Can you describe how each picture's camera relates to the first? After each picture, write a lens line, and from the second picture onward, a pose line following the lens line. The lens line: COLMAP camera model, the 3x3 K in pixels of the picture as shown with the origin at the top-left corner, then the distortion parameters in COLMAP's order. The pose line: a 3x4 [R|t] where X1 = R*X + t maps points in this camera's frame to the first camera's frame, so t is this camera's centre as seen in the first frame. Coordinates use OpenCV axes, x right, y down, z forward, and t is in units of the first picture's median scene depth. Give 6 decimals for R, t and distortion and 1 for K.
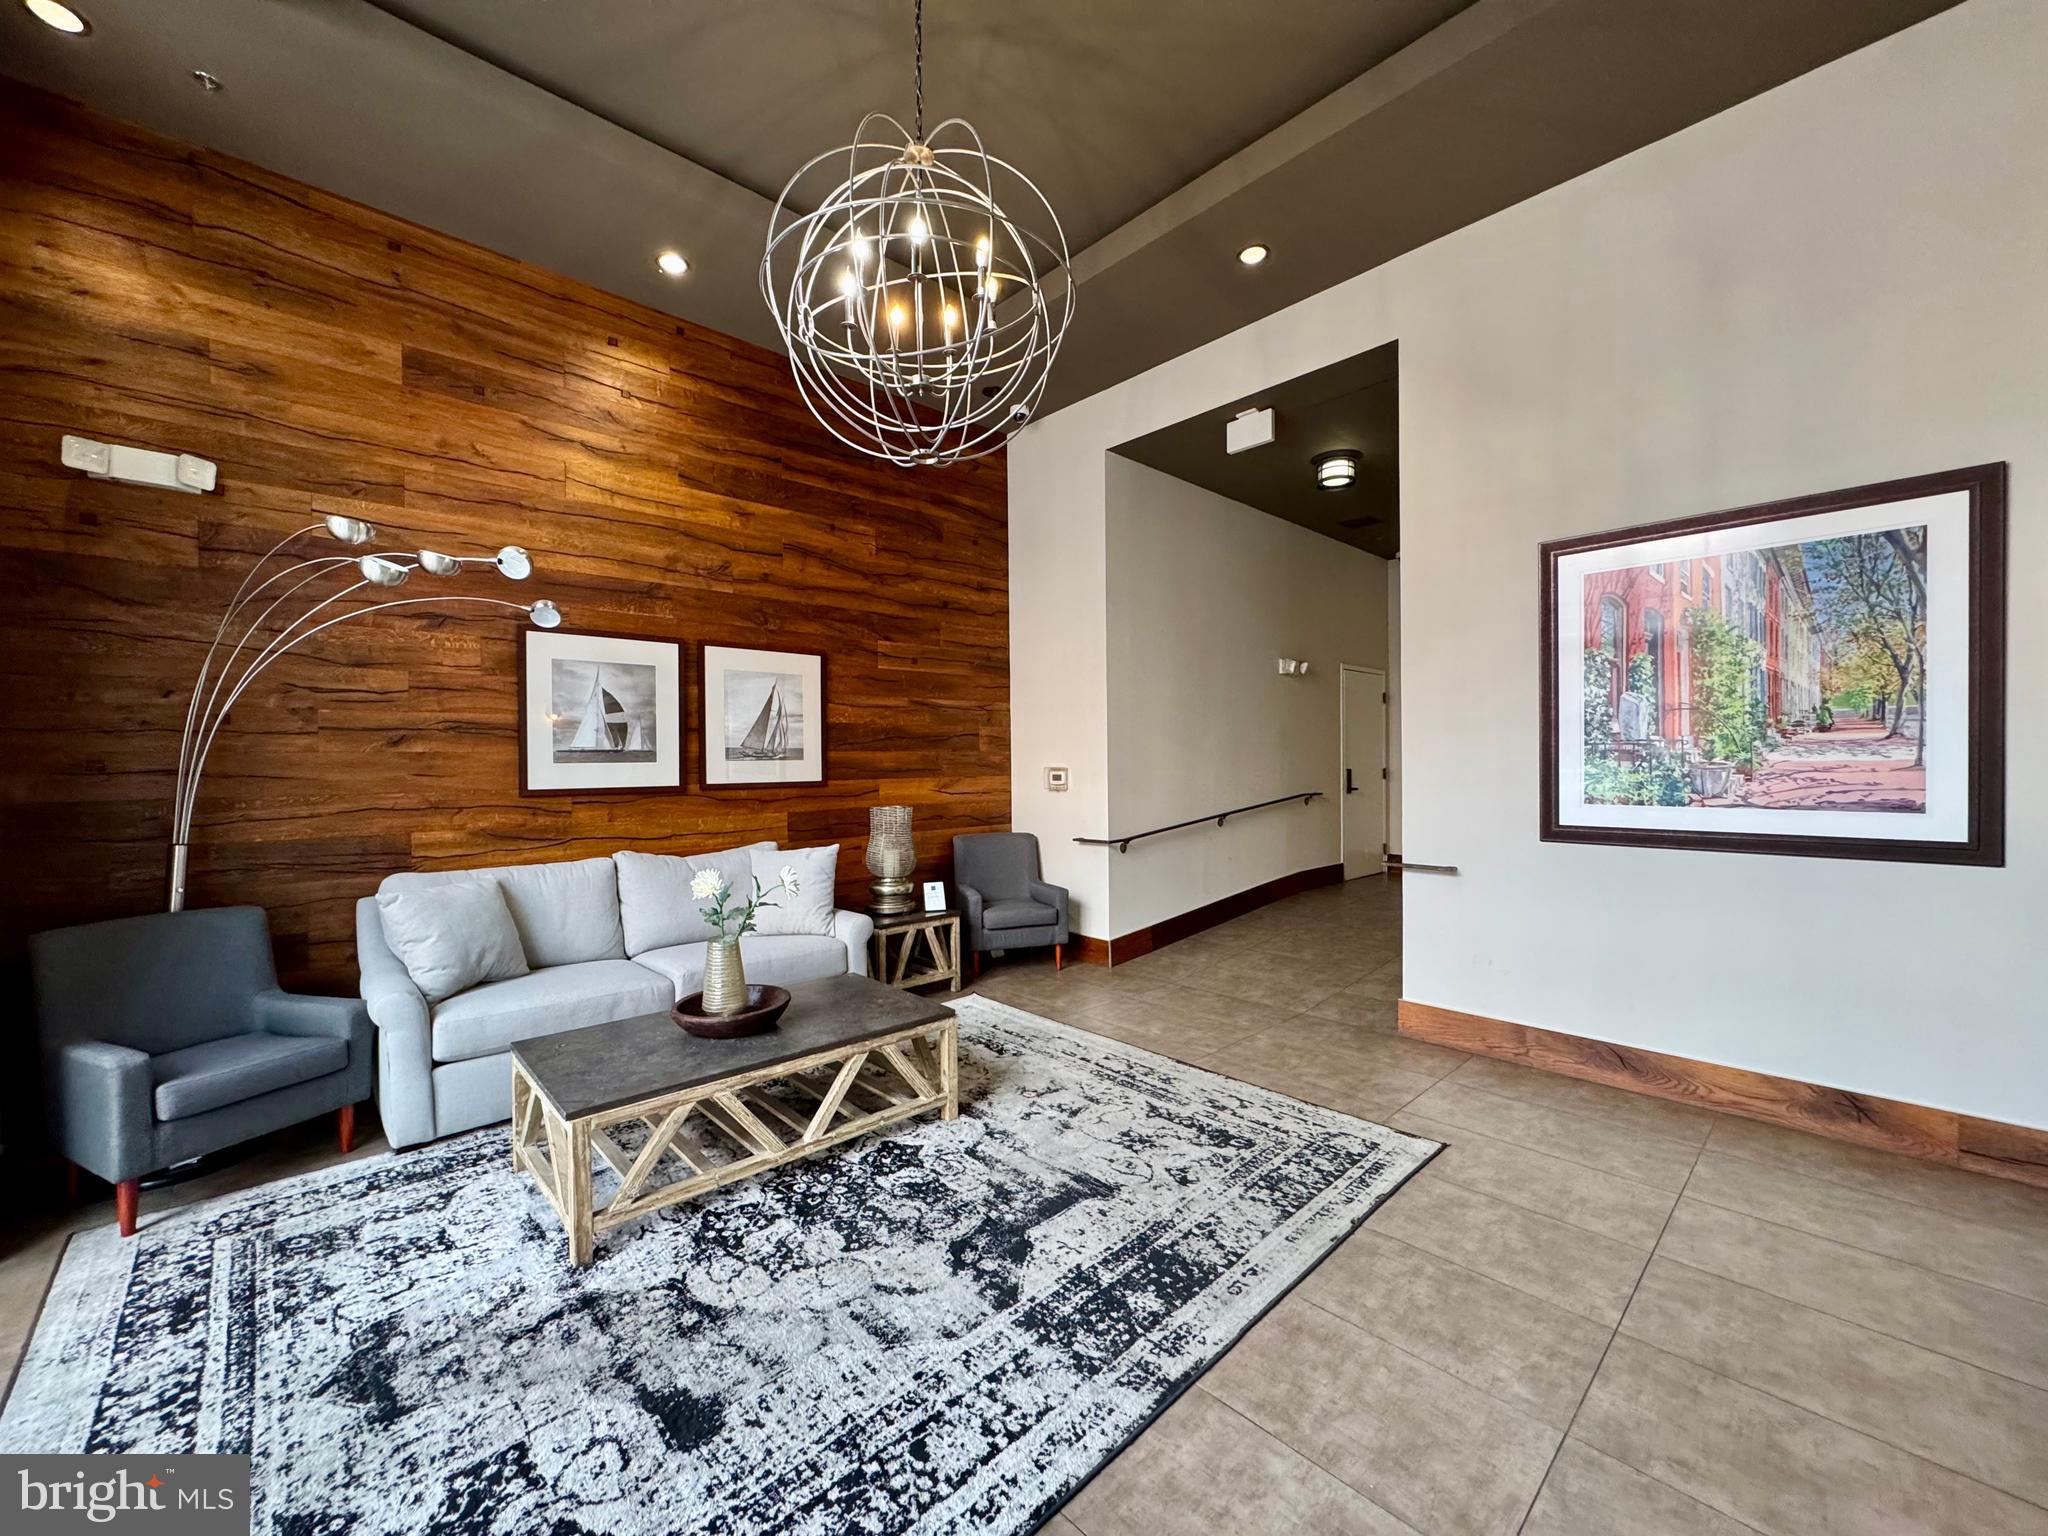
lens RADIAL K [[818.6, 0, 1027.1], [0, 818.6, 766.6], [0, 0, 1]] dist [0.001042, 0.000111]
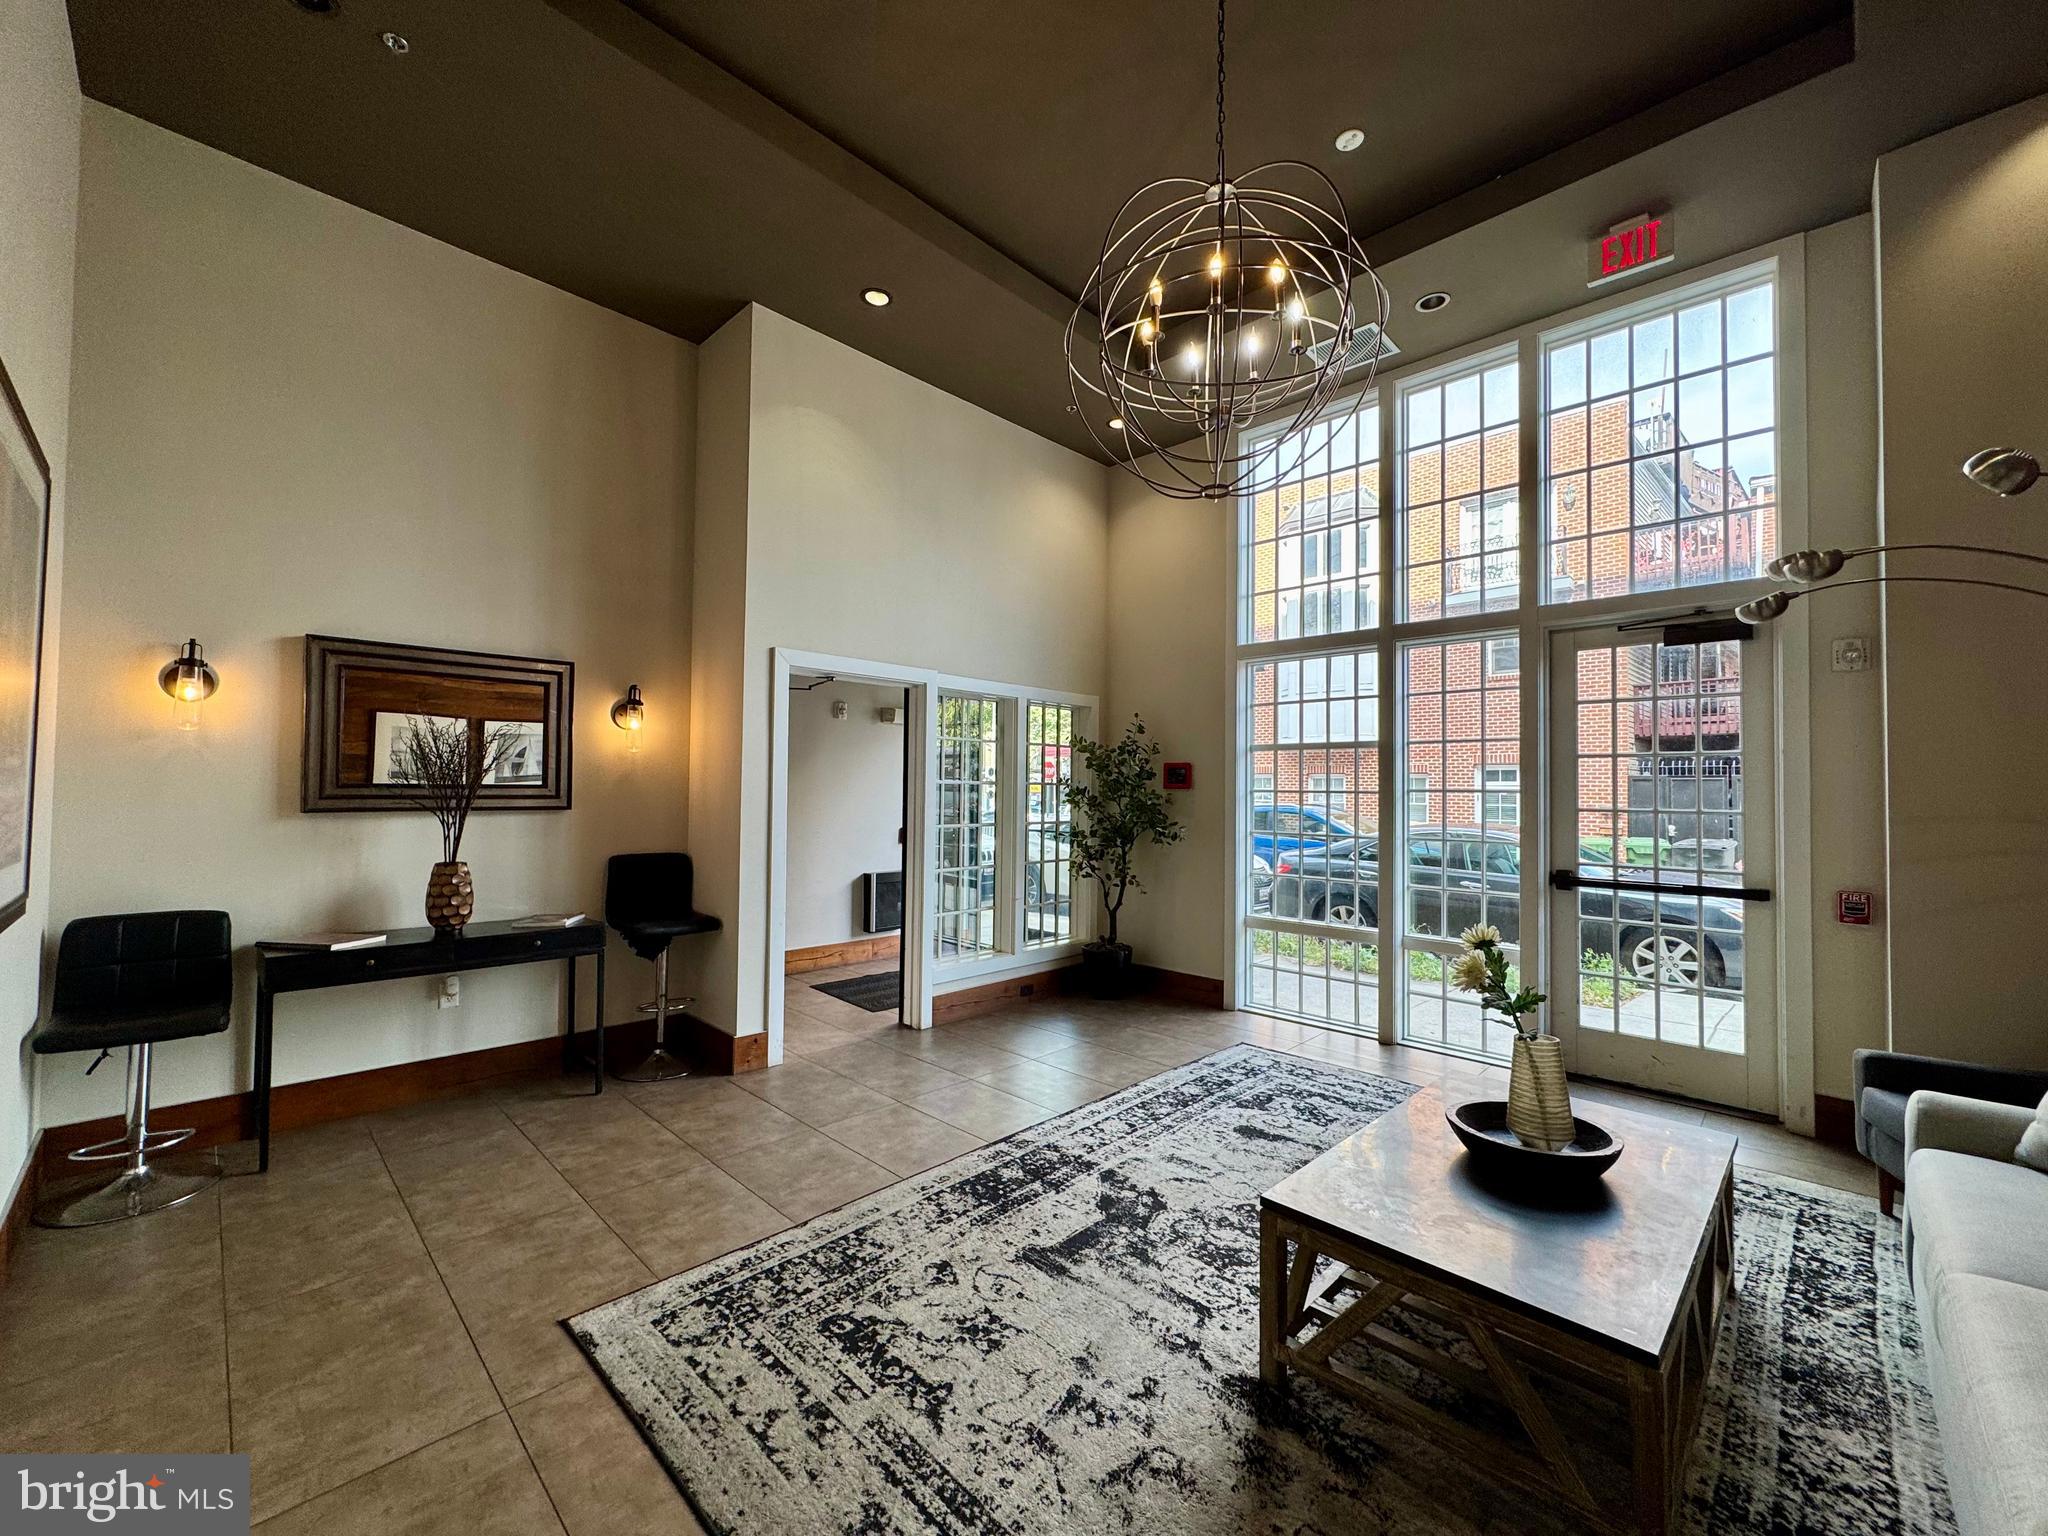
lens RADIAL K [[818.6, 0, 1022.9], [0, 818.6, 773.5], [0, 0, 1]] dist [0.001042, 0.000111]
pose [[-0.999312, -0.002997, -0.036957, 0.148663], [-0.002495, 0.999904, -0.013613, -0.023863], [0.036994, -0.013511, -0.999224, 2.042712]]
